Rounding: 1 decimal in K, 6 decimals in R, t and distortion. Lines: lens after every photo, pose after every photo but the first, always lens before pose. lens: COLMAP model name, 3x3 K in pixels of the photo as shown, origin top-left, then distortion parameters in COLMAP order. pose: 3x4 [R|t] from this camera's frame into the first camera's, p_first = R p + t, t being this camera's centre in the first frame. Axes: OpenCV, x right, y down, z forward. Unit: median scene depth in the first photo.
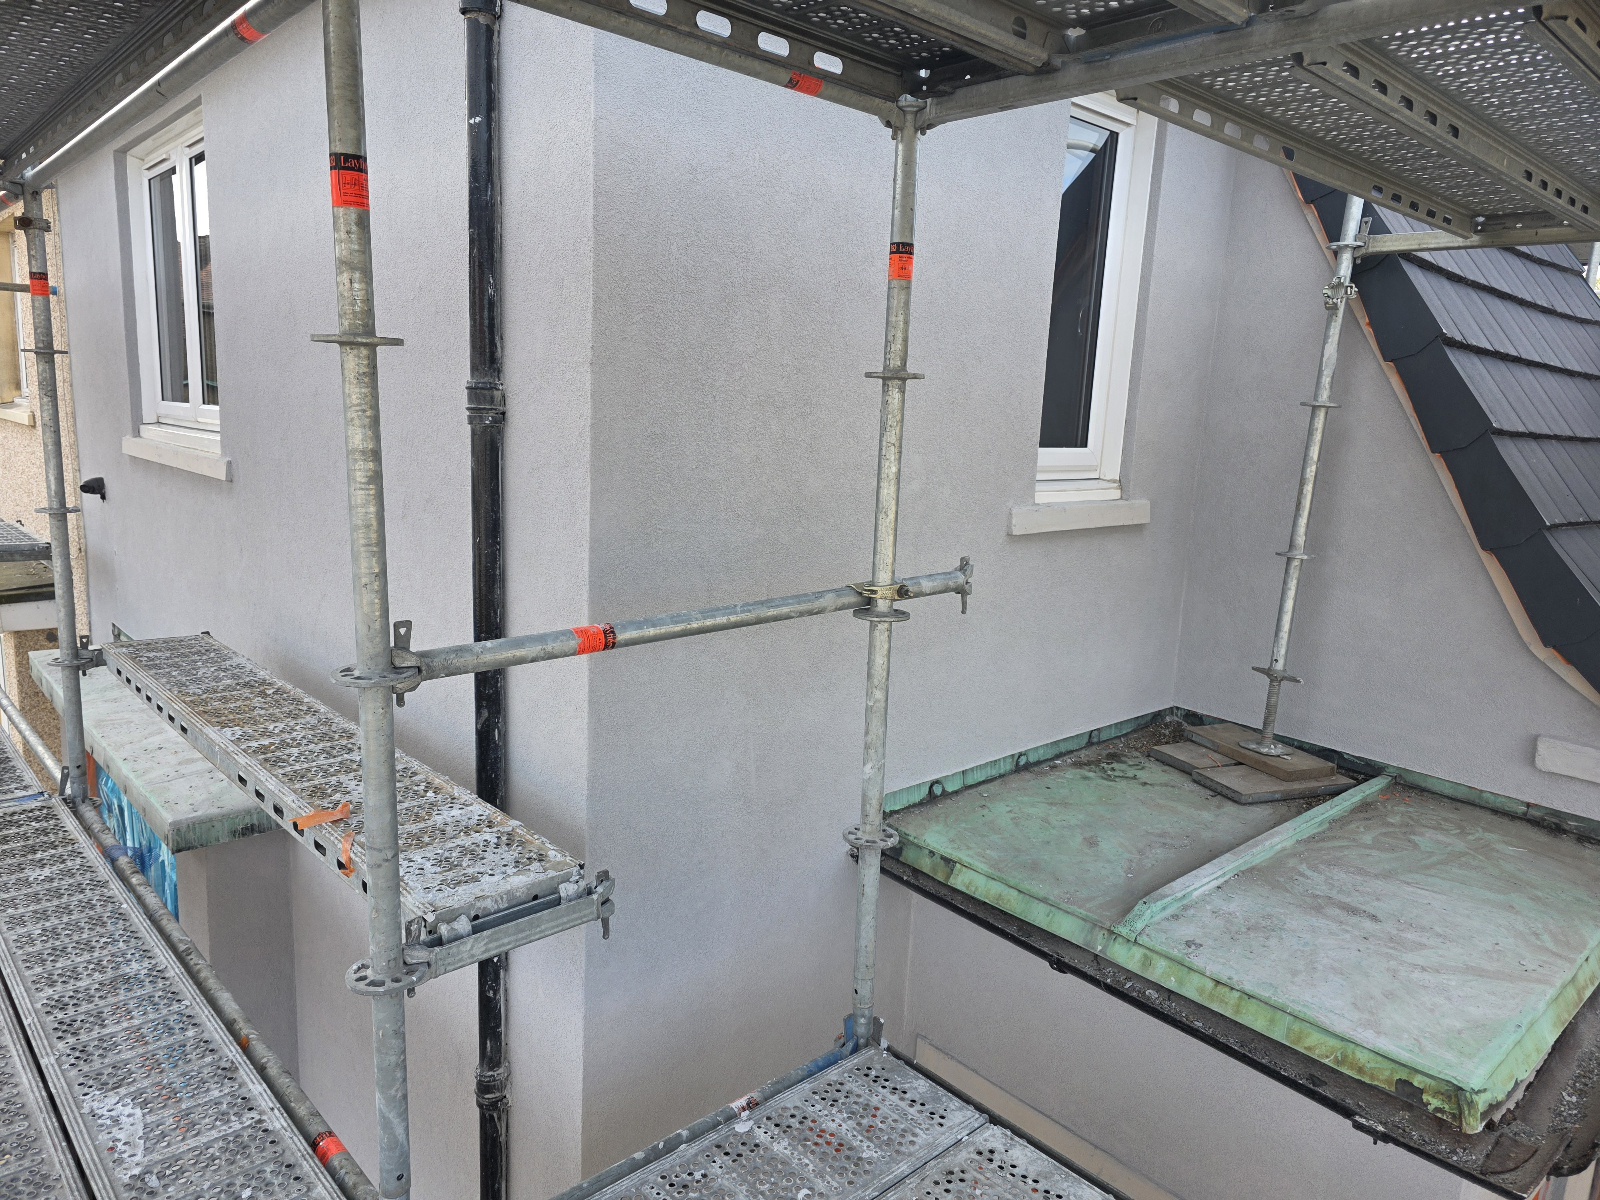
lens RADIAL K [[1084.9, 0, 800.0], [0, 1084.9, 600.0], [0, 0, 1]] dist [-0.000062, 0.000029]
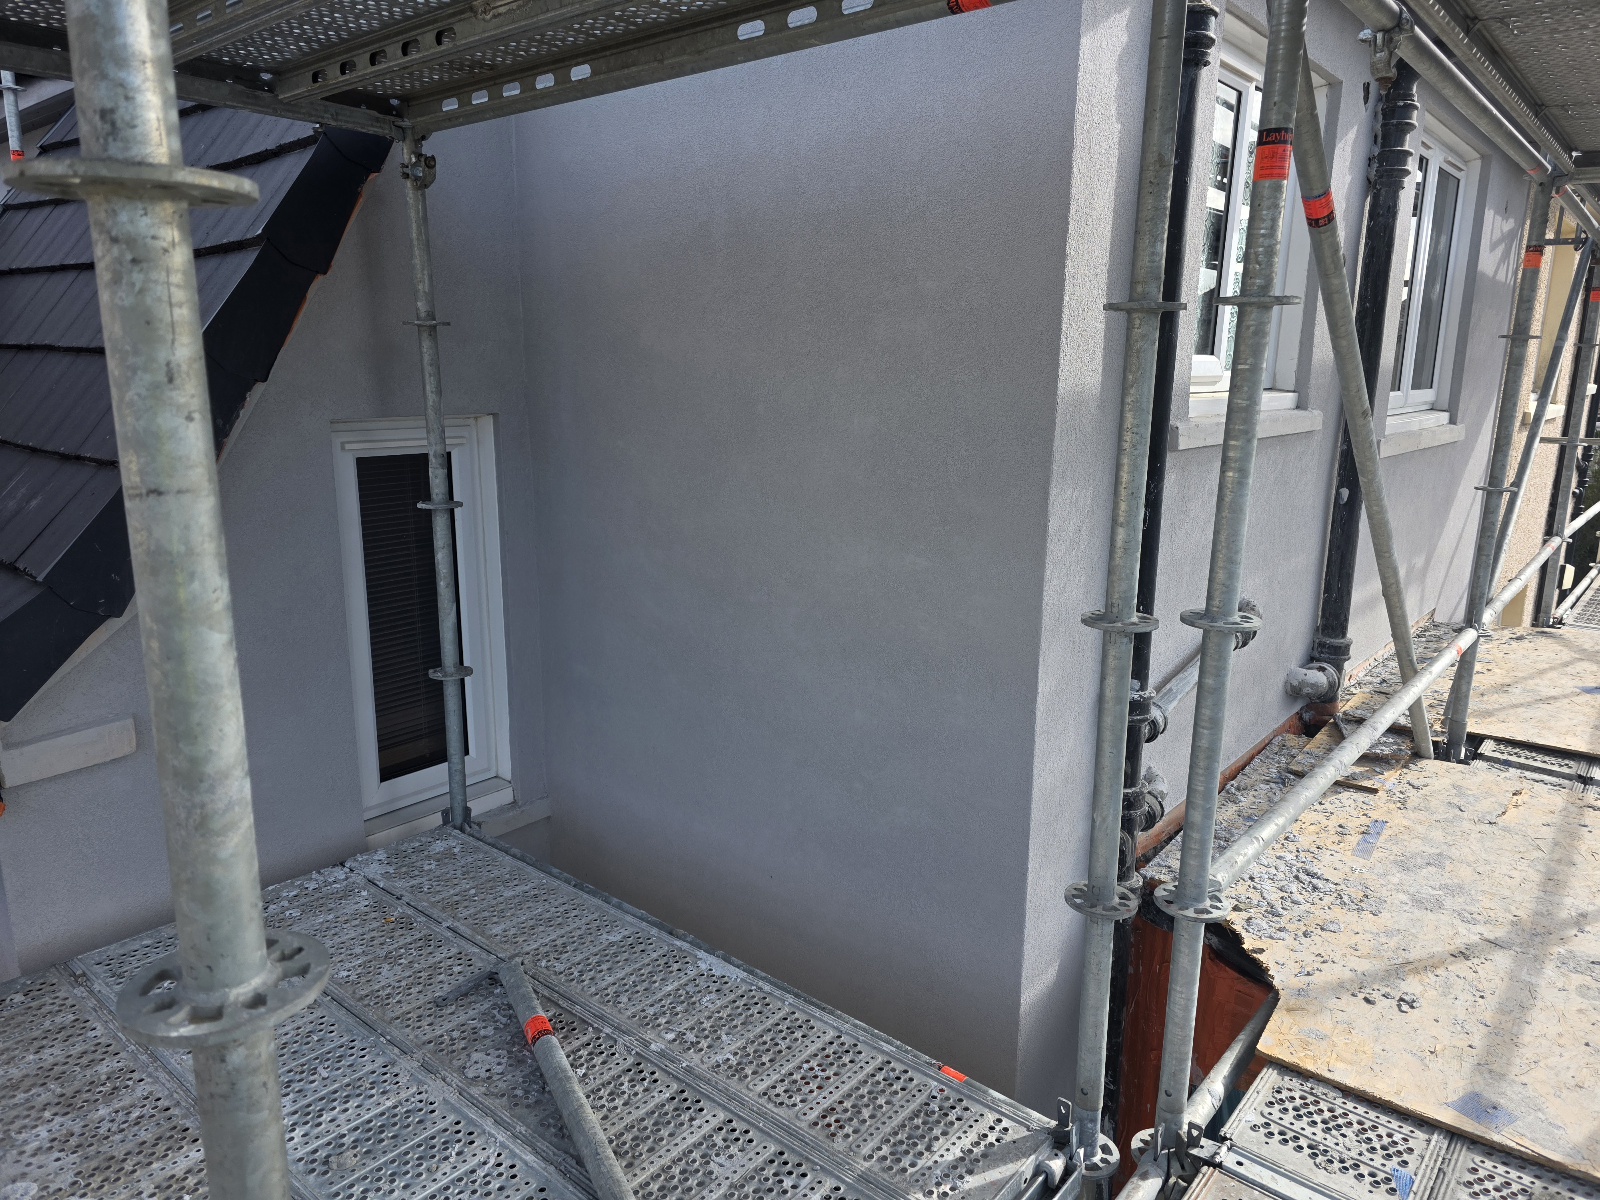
lens RADIAL K [[1084.9, 0, 800.0], [0, 1084.9, 600.0], [0, 0, 1]] dist [-0.000062, 0.000029]
pose [[0.118186, 0.166968, -0.978853, 1.403832], [-0.195704, 0.970344, 0.141887, -0.132633], [0.973515, 0.174797, 0.147357, 1.185132]]
